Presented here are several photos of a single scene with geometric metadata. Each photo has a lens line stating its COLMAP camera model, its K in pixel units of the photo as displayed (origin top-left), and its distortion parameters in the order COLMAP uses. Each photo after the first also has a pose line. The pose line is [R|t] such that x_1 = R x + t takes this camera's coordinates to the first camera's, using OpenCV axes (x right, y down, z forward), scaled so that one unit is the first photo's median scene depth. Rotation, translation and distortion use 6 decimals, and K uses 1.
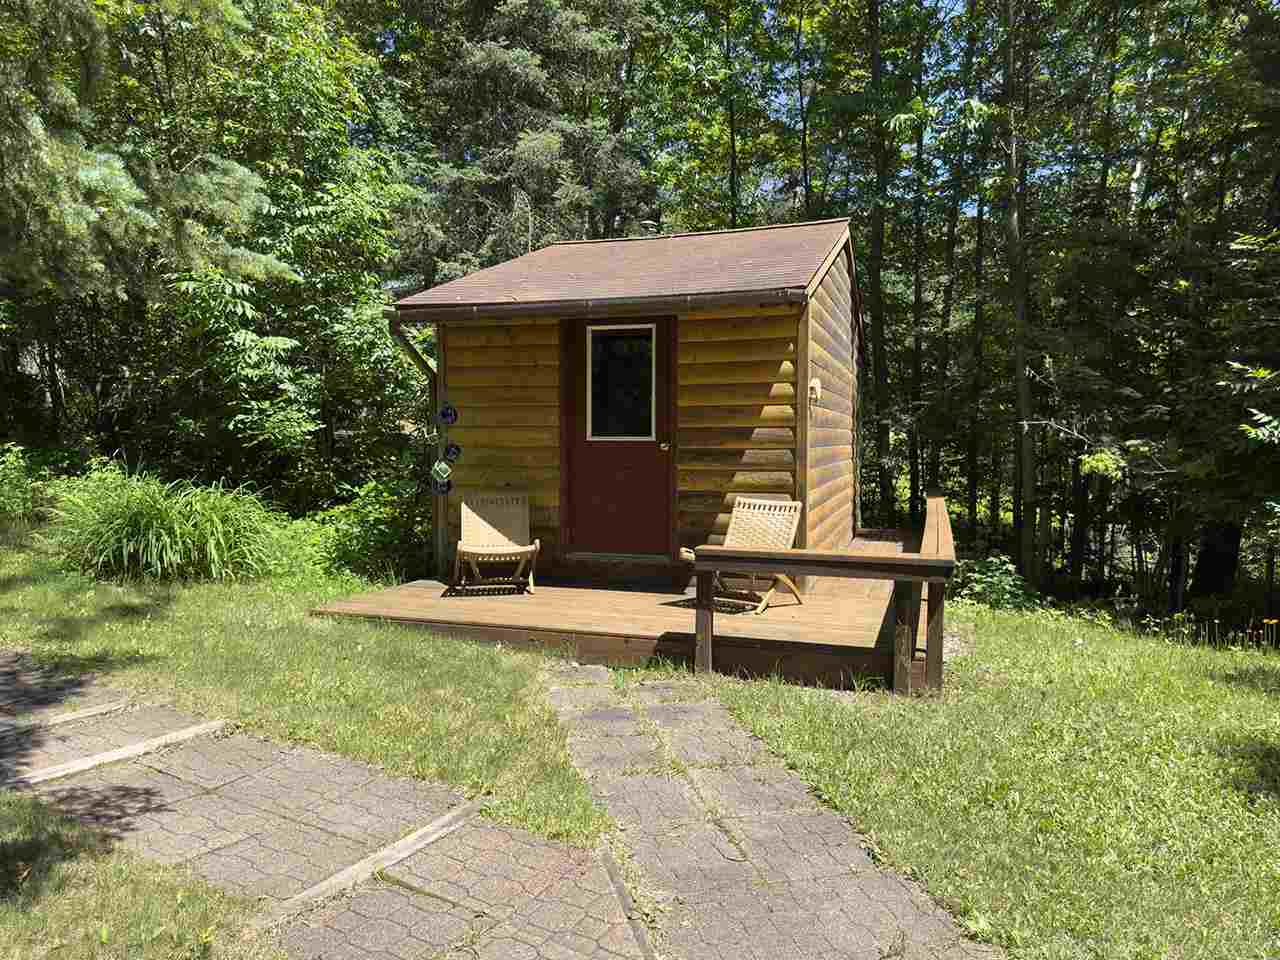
lens RADIAL K [[895.9, 0, 640.5], [0, 895.9, 481.2], [0, 0, 1]] dist [0.064849, 0.000112]
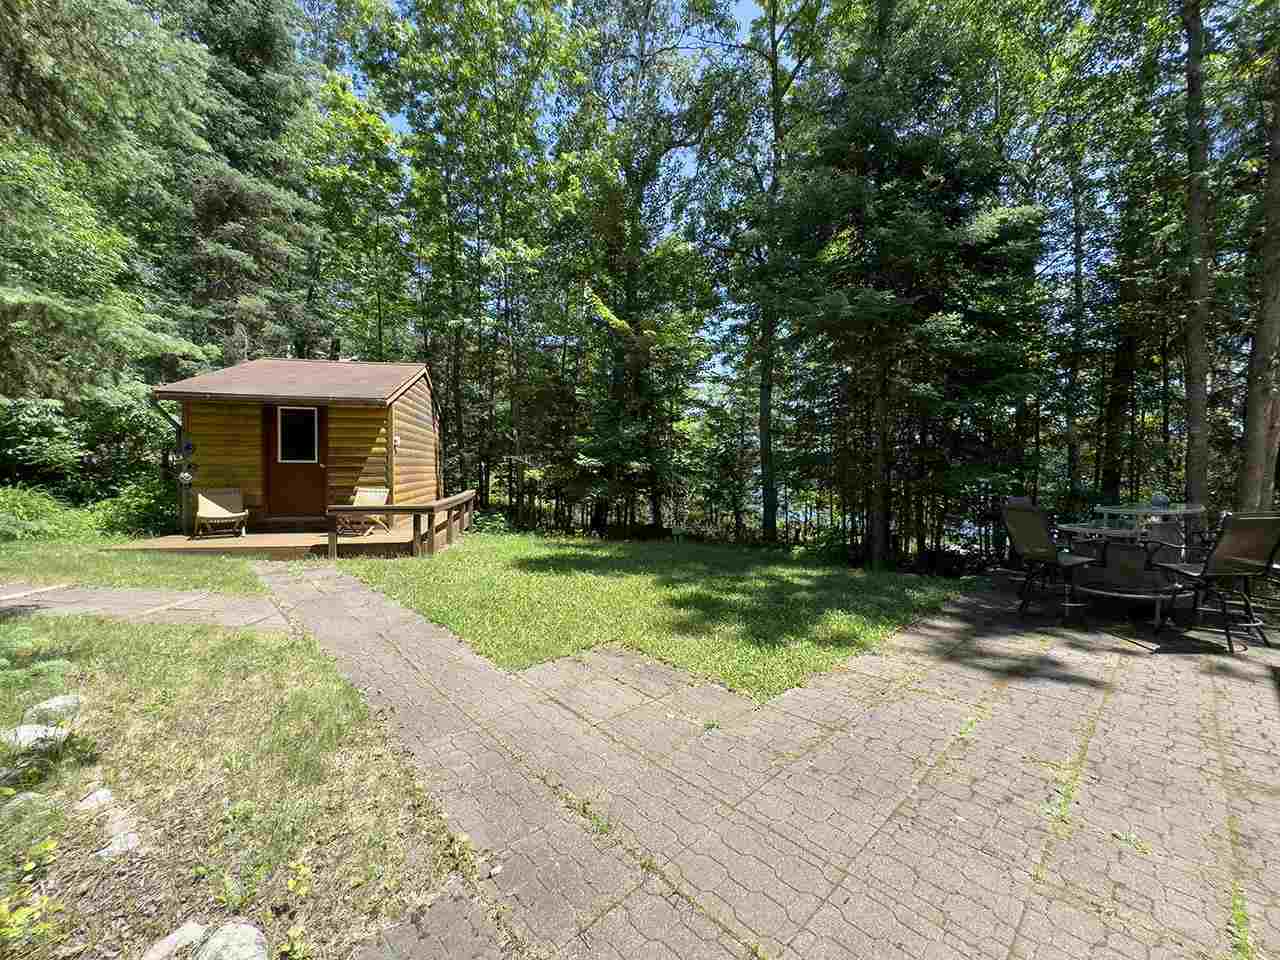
lens RADIAL K [[511.4, 0, 638.7], [0, 511.4, 476.1], [0, 0, 1]] dist [-0.000526, -0.000079]
pose [[0.865364, -0.004933, 0.501120, 0.053963], [0.019279, 0.999539, -0.023452, 0.023582], [-0.500774, 0.029955, 0.865060, -0.335955]]
